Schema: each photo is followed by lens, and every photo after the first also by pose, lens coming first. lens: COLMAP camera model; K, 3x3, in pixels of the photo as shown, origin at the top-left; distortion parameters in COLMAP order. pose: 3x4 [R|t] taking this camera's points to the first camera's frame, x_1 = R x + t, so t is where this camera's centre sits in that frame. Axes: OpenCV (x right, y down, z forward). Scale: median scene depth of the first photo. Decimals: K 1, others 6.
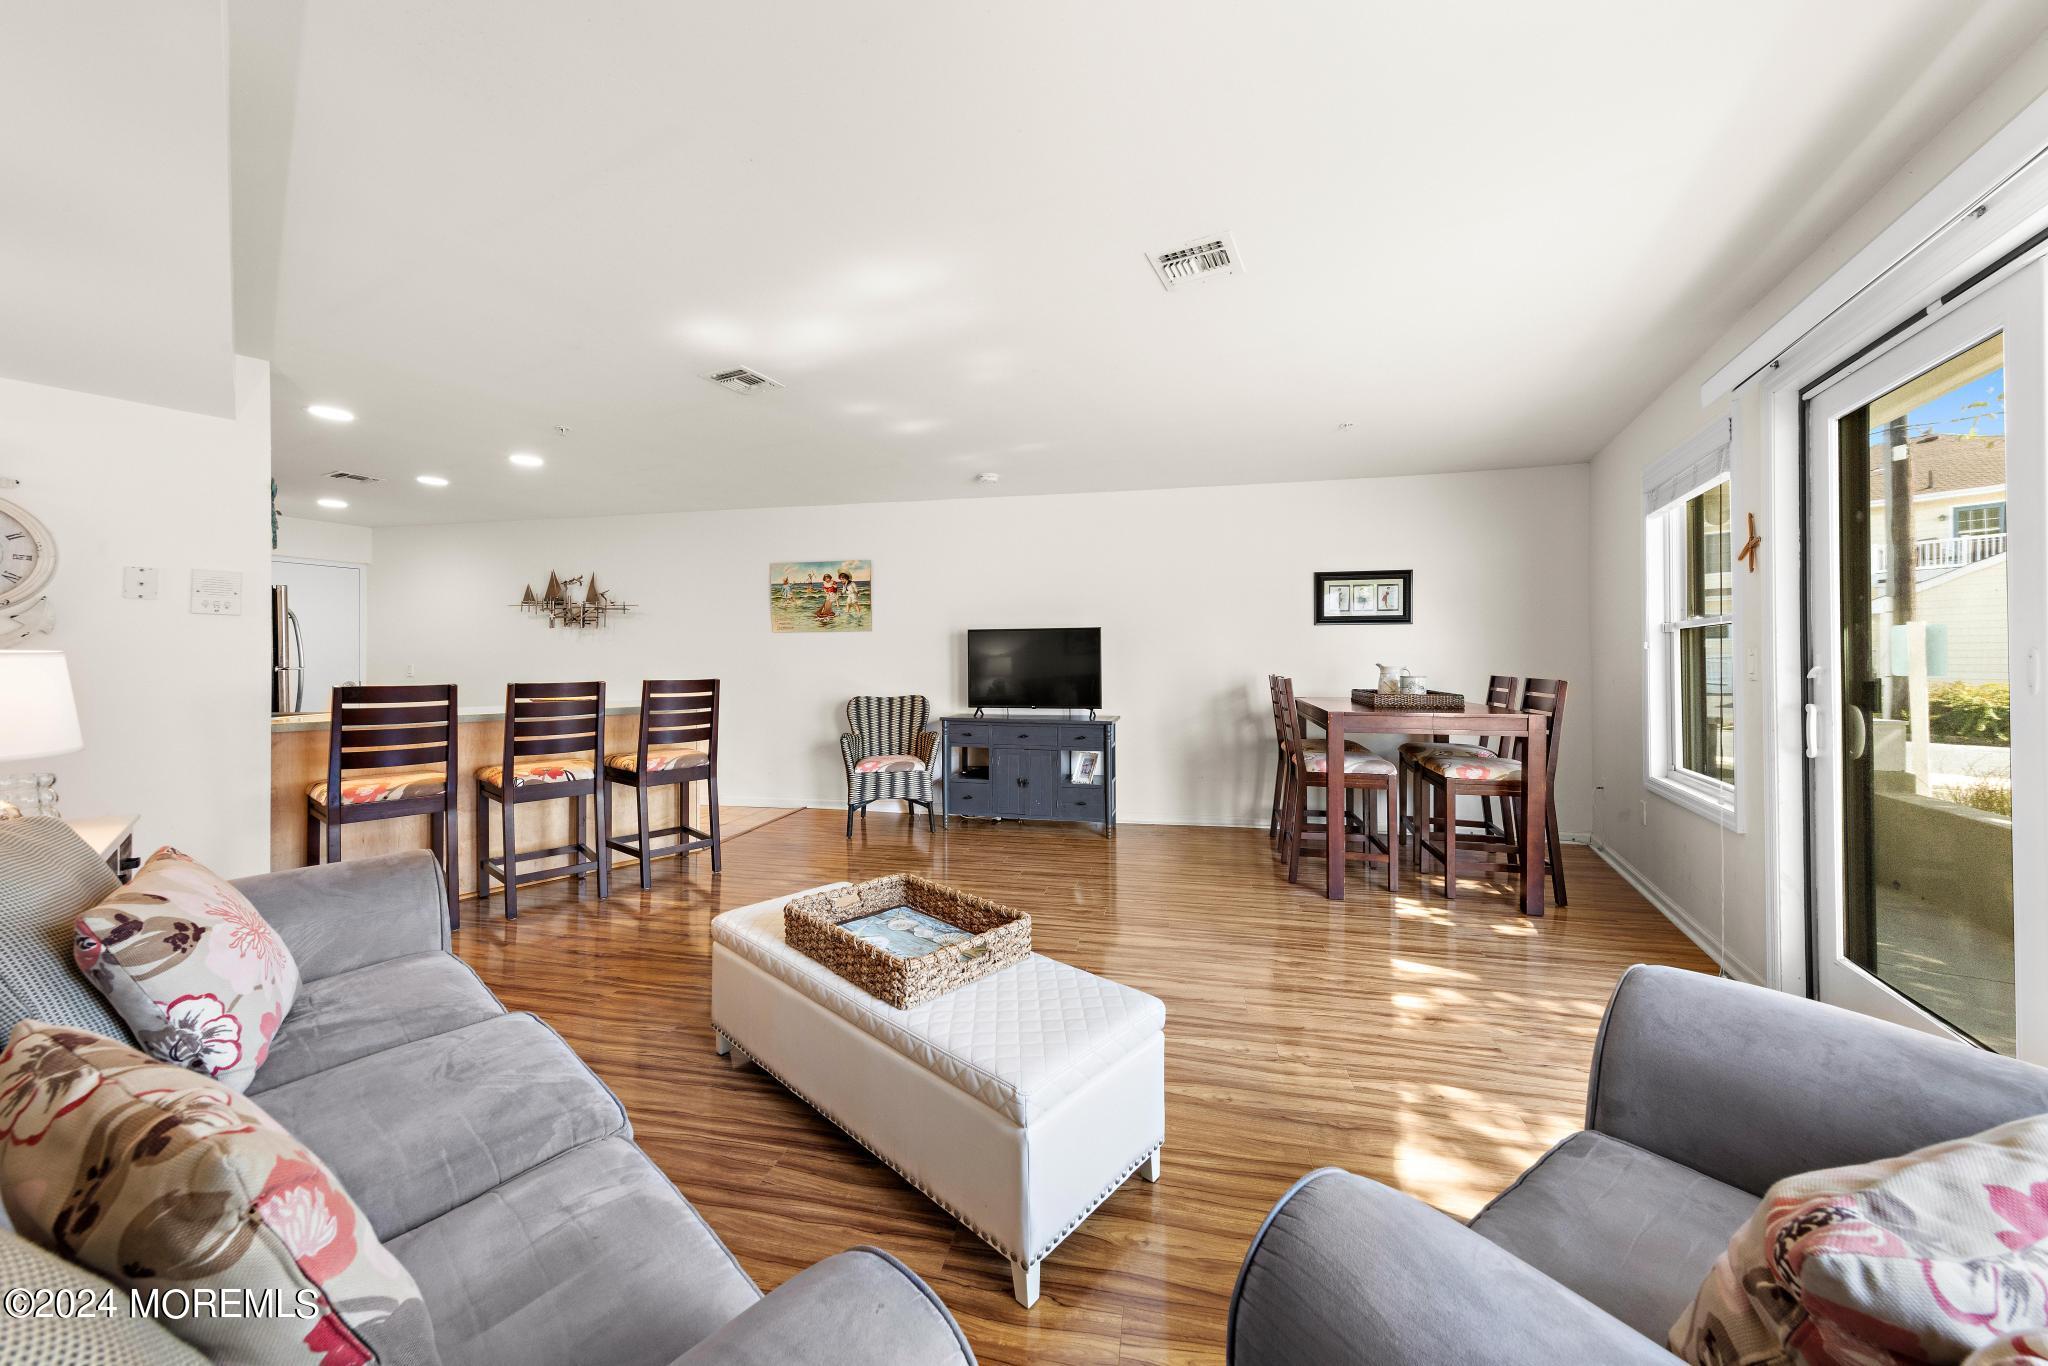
lens RADIAL K [[697.5, 0, 1033.4], [0, 697.5, 664.4], [0, 0, 1]] dist [0.003097, 0.000103]
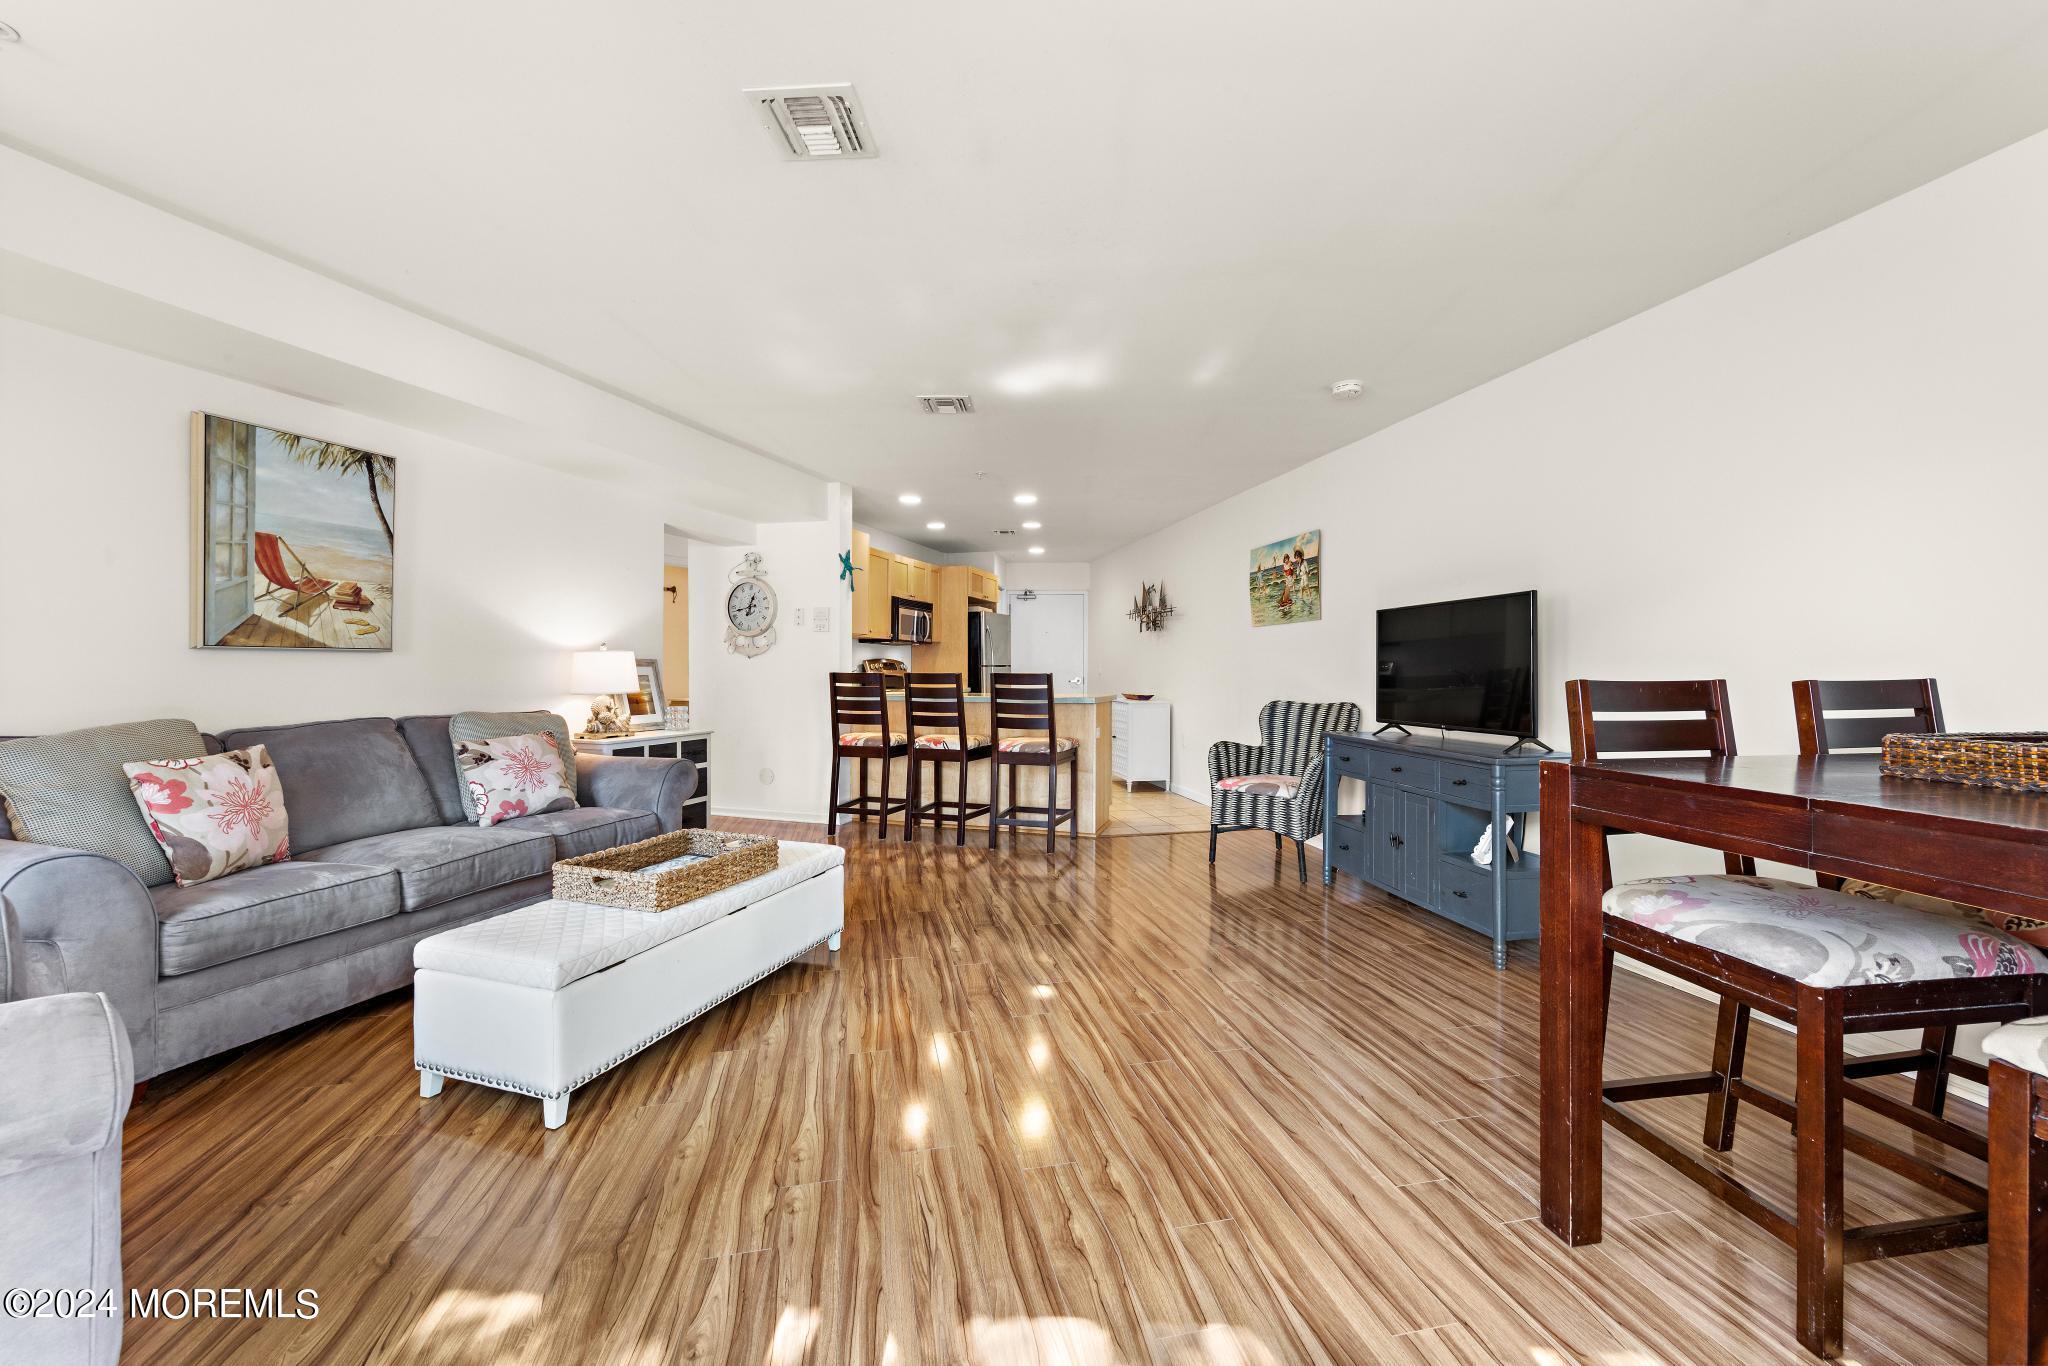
lens RADIAL K [[790.8, 0, 1033.1], [0, 790.8, 675.8], [0, 0, 1]] dist [0.010372, -0.000311]
pose [[0.405303, 0.012487, -0.914097, 0.481168], [-0.007174, 0.999919, 0.010478, 0.009114], [0.914154, 0.002311, 0.405360, 0.360805]]
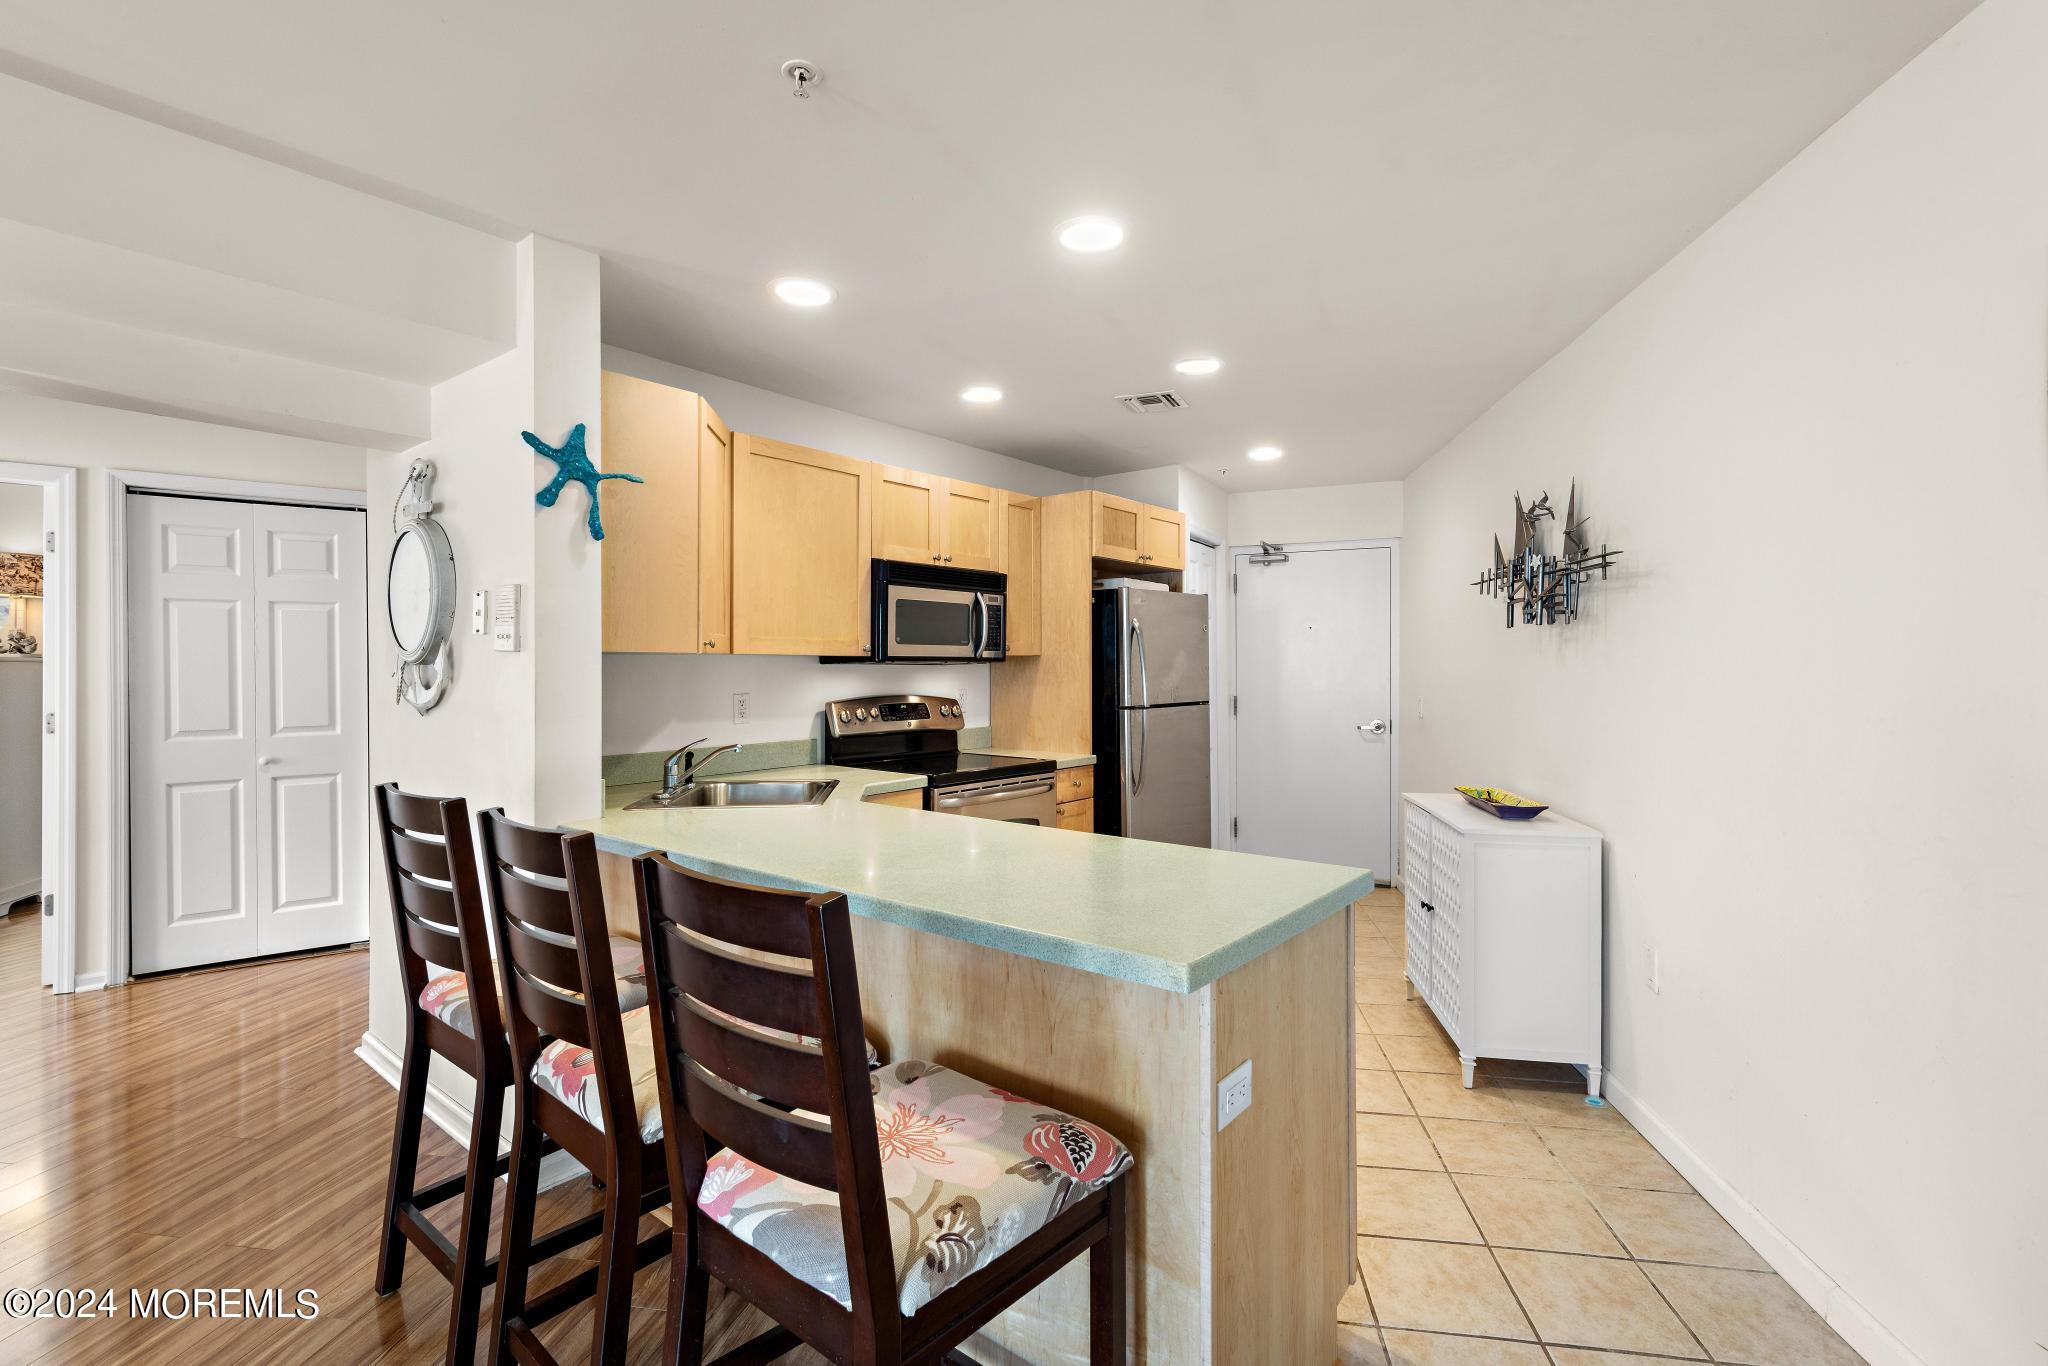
lens RADIAL K [[919.2, 0, 1034.6], [0, 919.2, 670.1], [0, 0, 1]] dist [0.003160, 0.000652]
pose [[0.038805, 0.007212, -0.999221, -0.148528], [-0.001947, 0.999973, 0.007142, -0.031929], [0.999245, 0.001668, 0.038818, 0.780282]]
